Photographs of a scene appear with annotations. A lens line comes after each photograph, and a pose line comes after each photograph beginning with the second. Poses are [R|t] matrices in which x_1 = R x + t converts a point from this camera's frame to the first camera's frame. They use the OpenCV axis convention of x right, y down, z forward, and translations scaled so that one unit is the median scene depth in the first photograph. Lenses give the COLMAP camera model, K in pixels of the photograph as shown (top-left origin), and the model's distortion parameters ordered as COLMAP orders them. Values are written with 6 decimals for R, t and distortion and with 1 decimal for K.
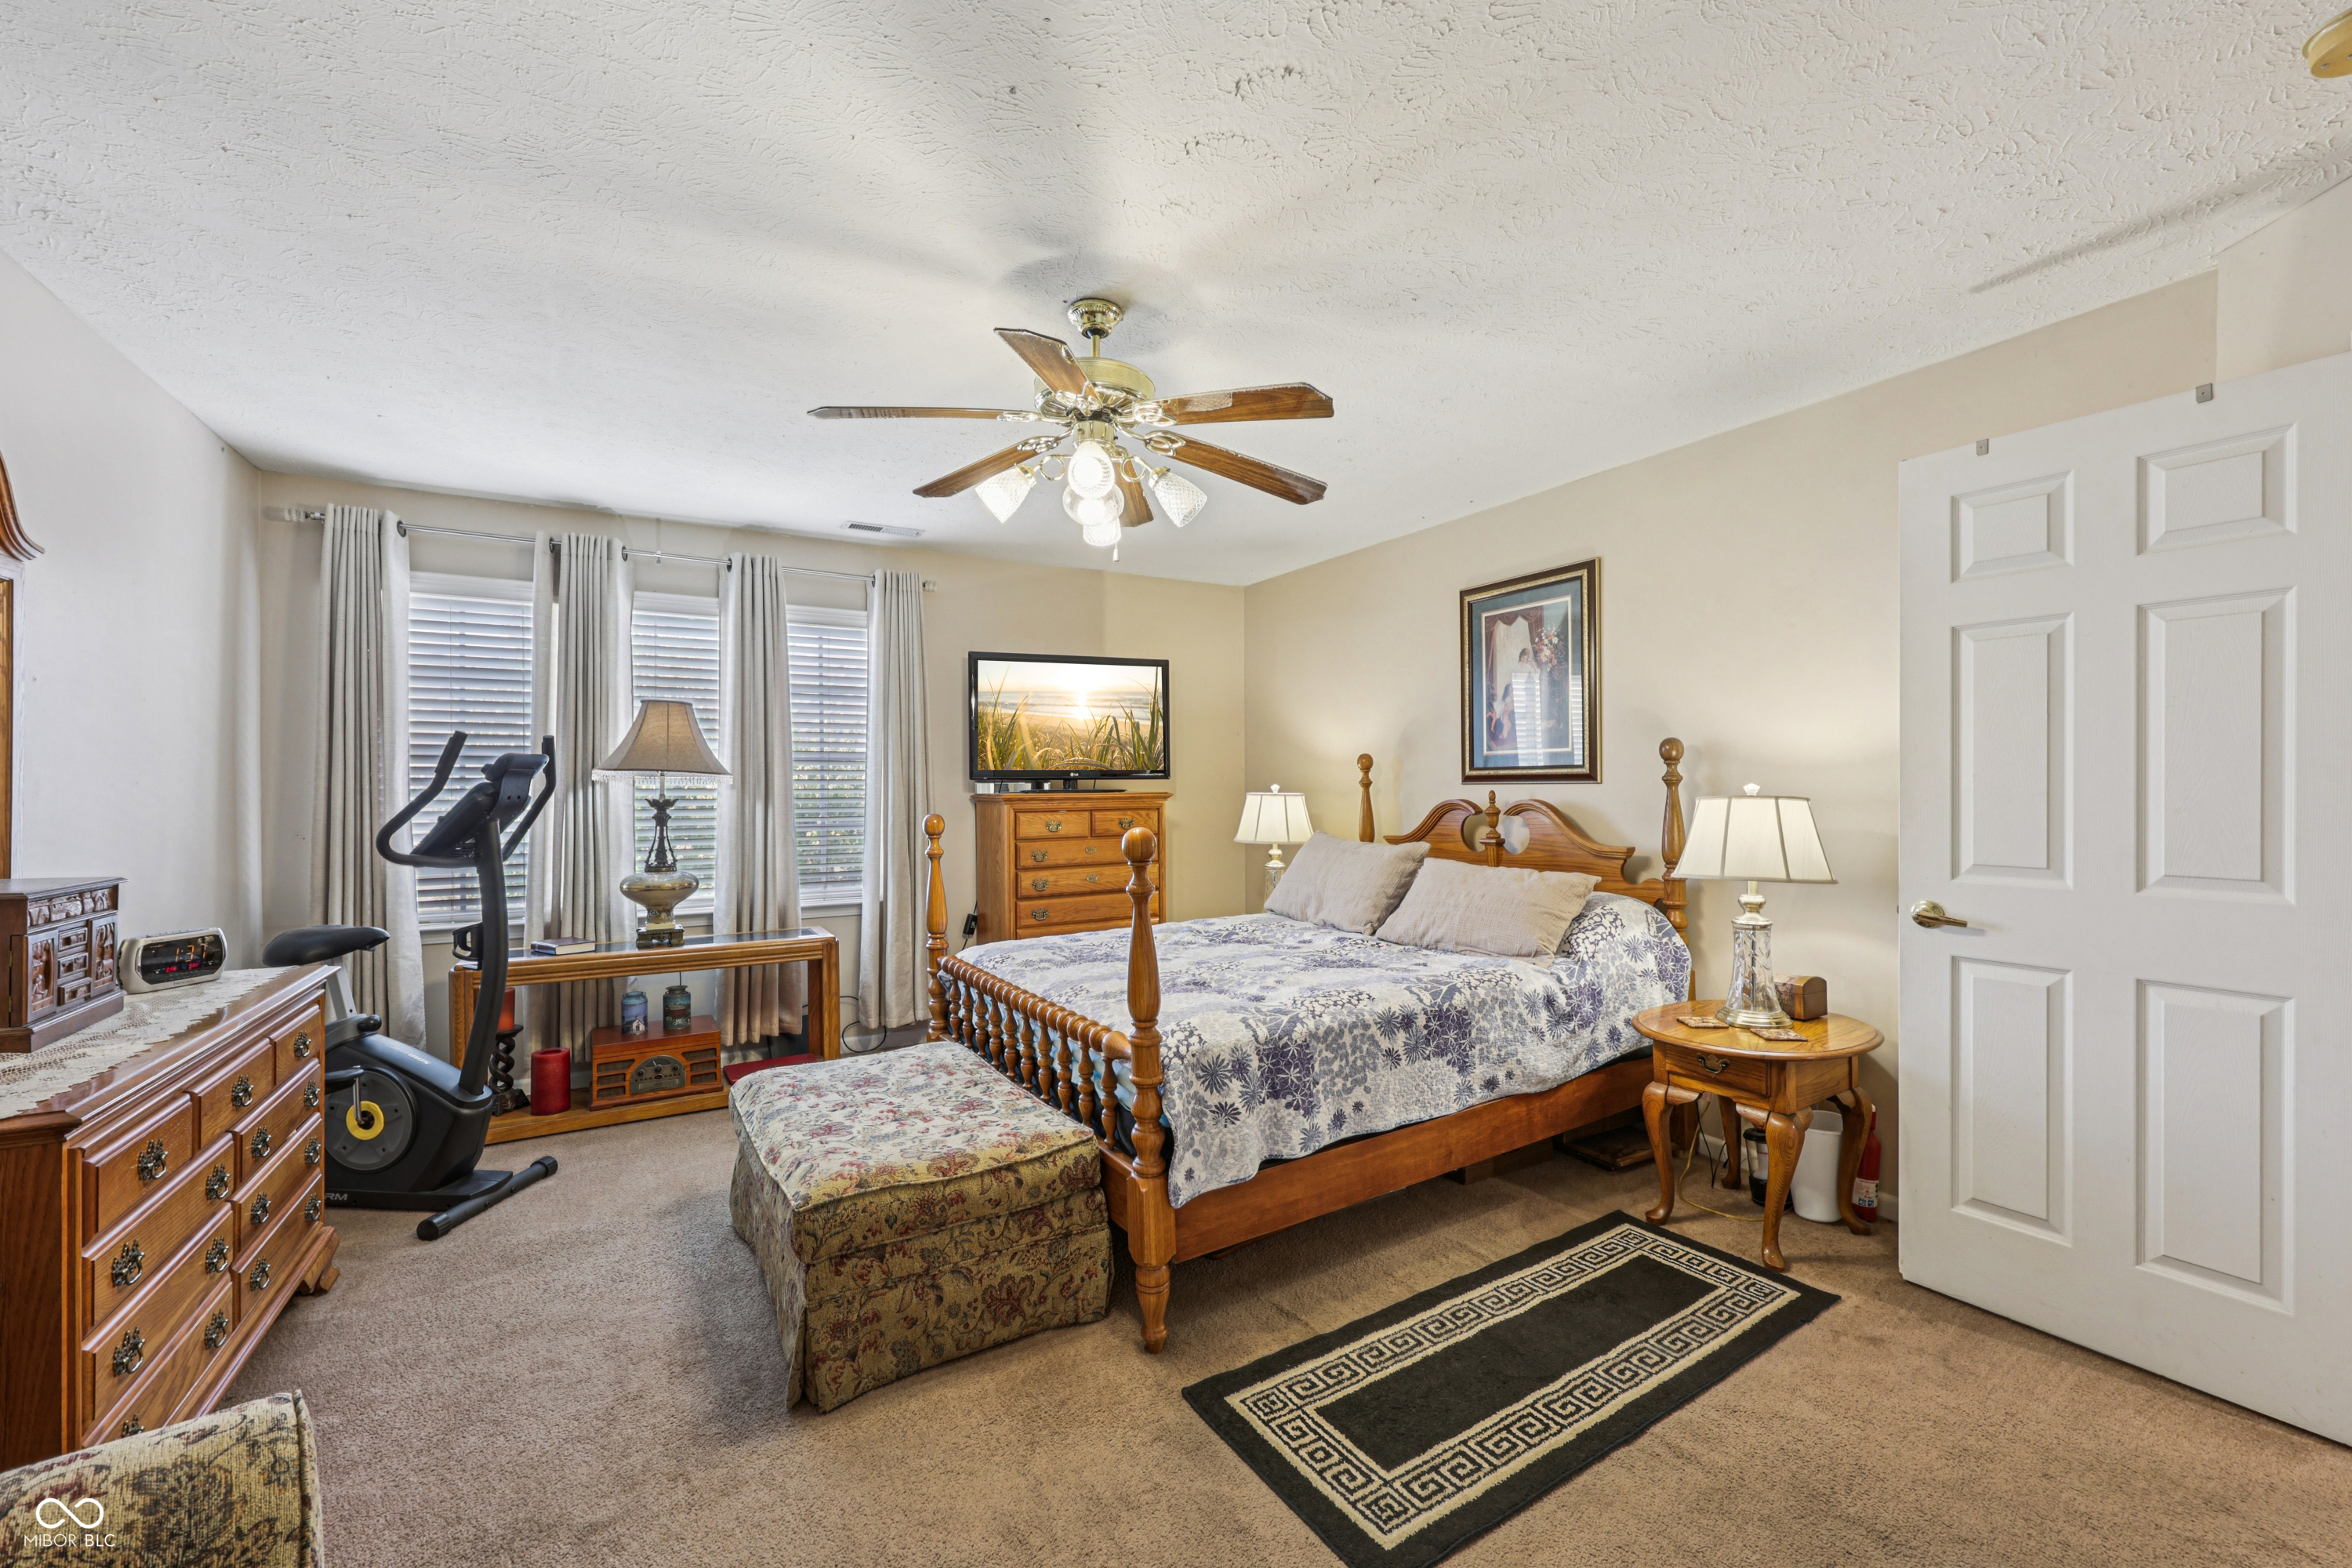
lens RADIAL K [[957.4, 0, 1195.1], [0, 957.4, 797.6], [0, 0, 1]] dist [-0.001851, 0.000035]
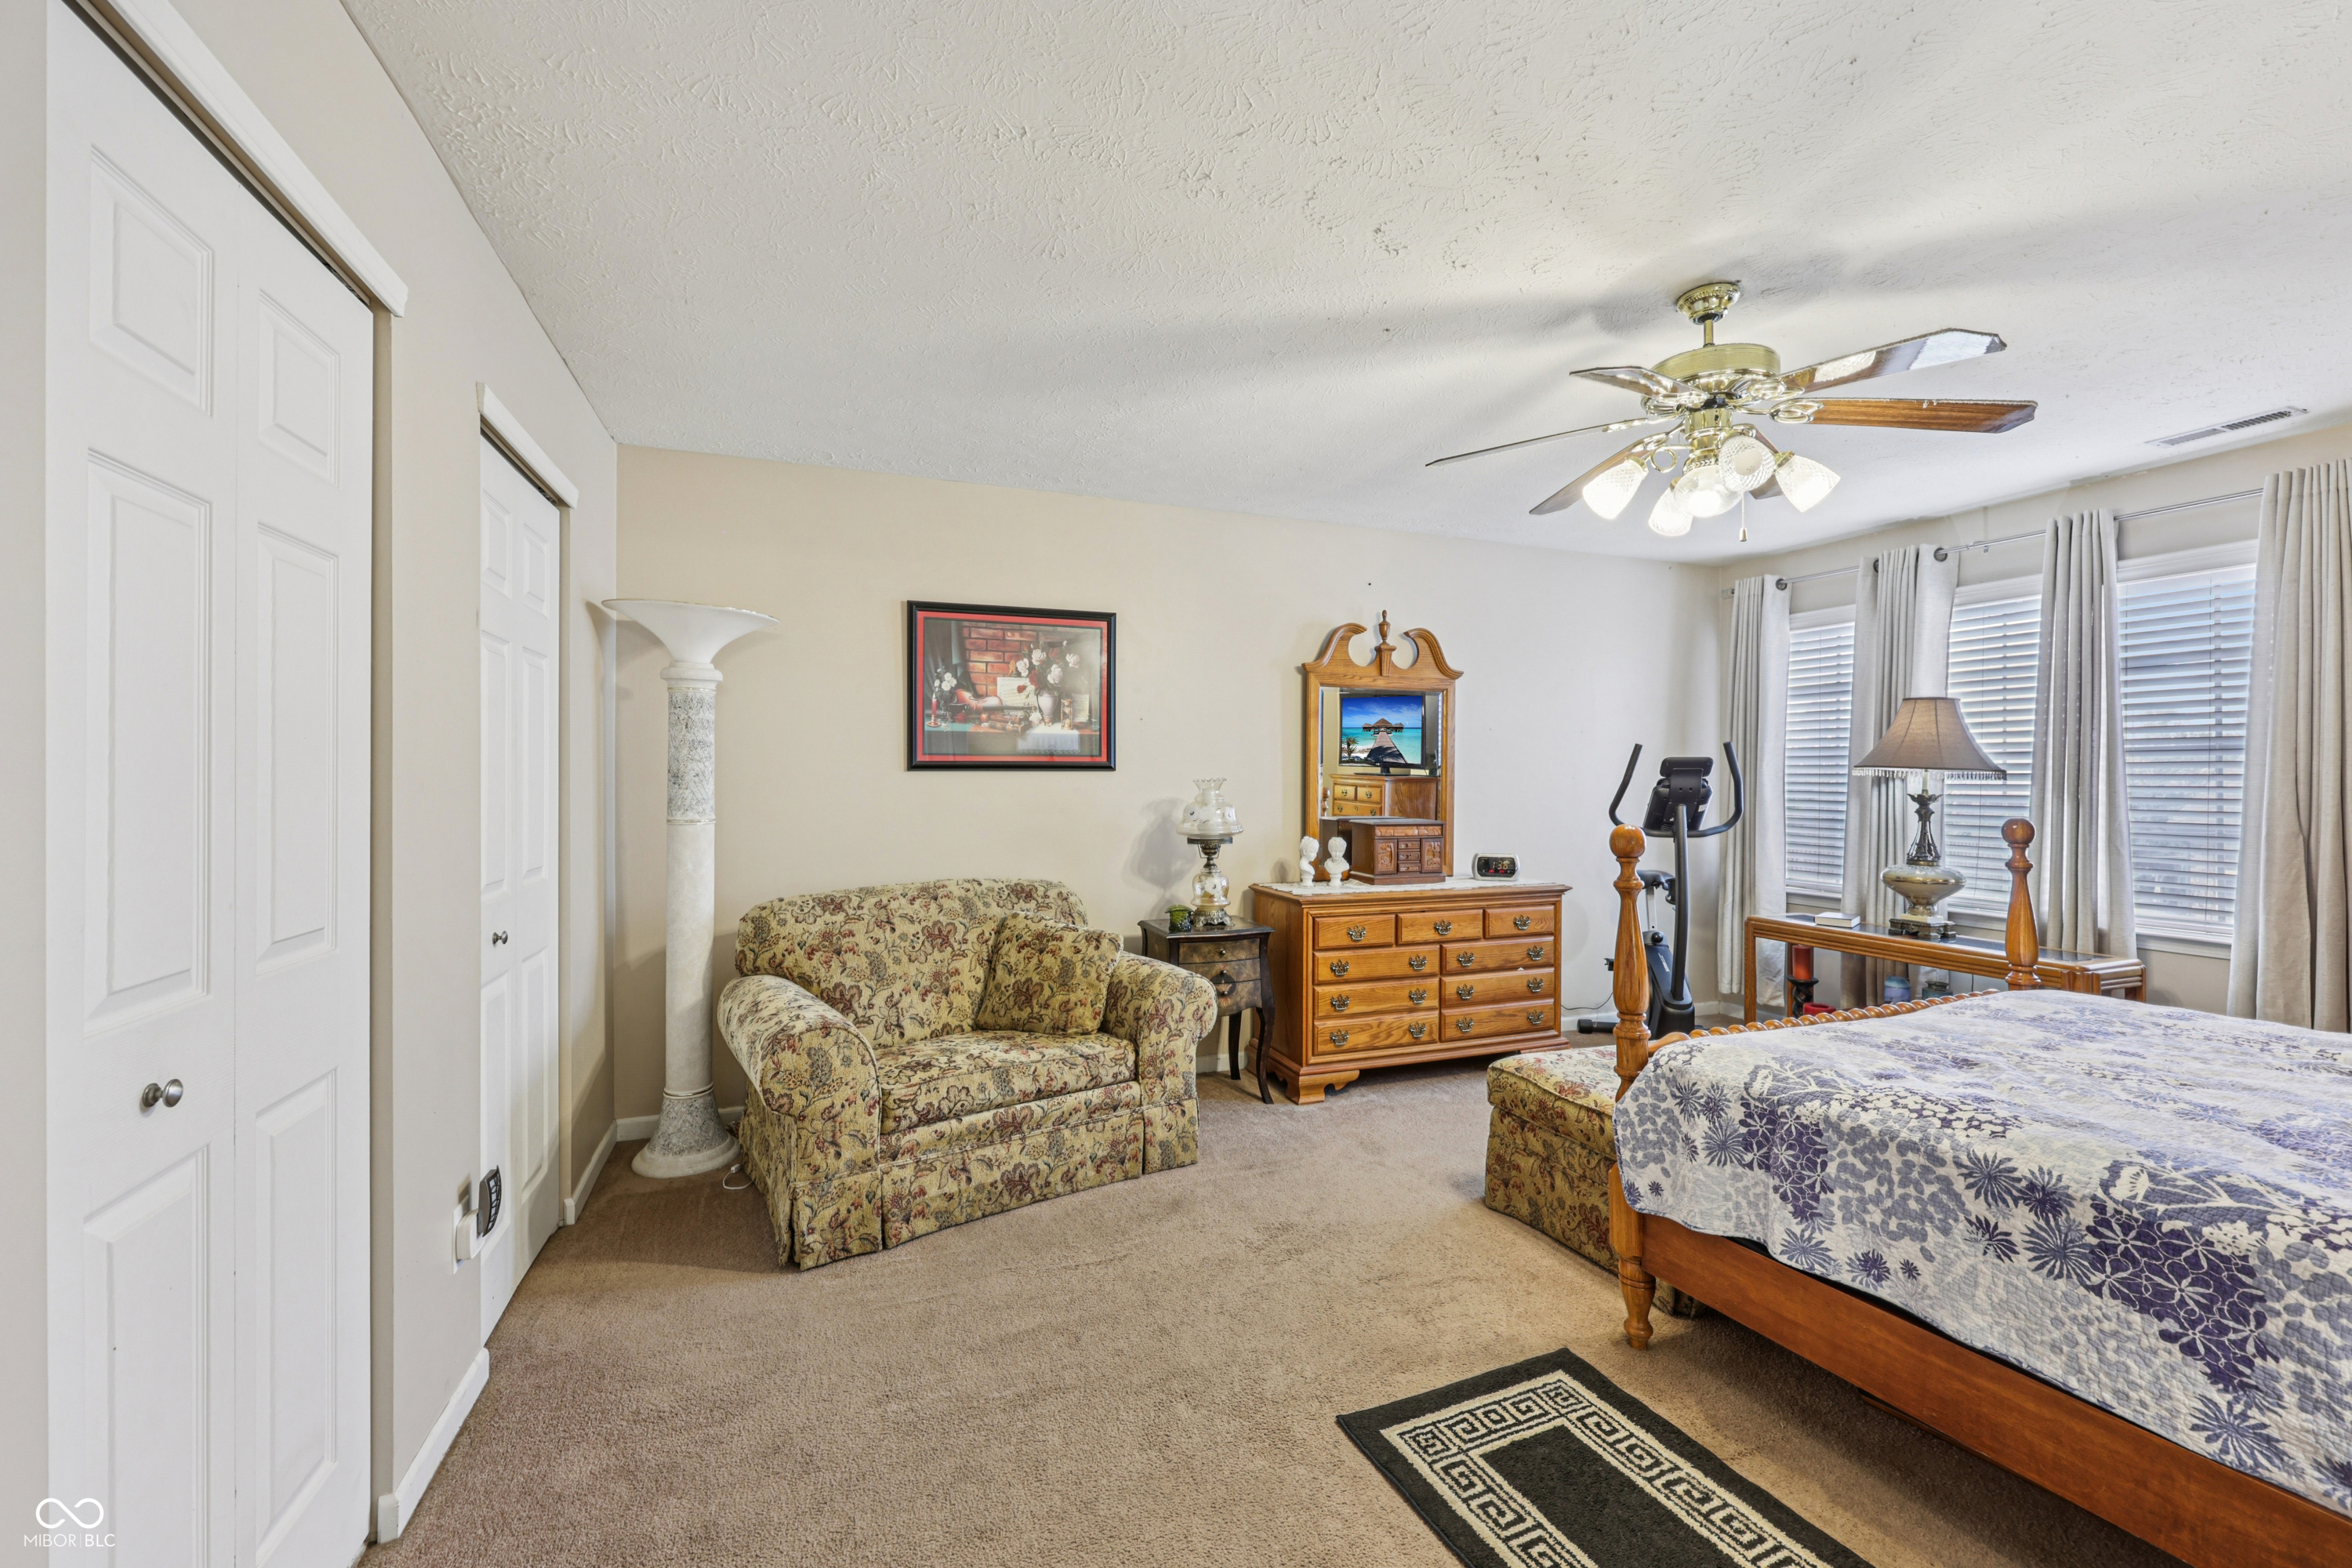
lens RADIAL K [[957.4, 0, 1195.1], [0, 957.4, 797.6], [0, 0, 1]] dist [-0.001851, 0.000035]
pose [[-0.144437, 0.021697, -0.989276, 0.892299], [-0.013348, 0.999626, 0.023872, -0.014143], [0.989424, 0.016653, -0.144093, 0.598756]]
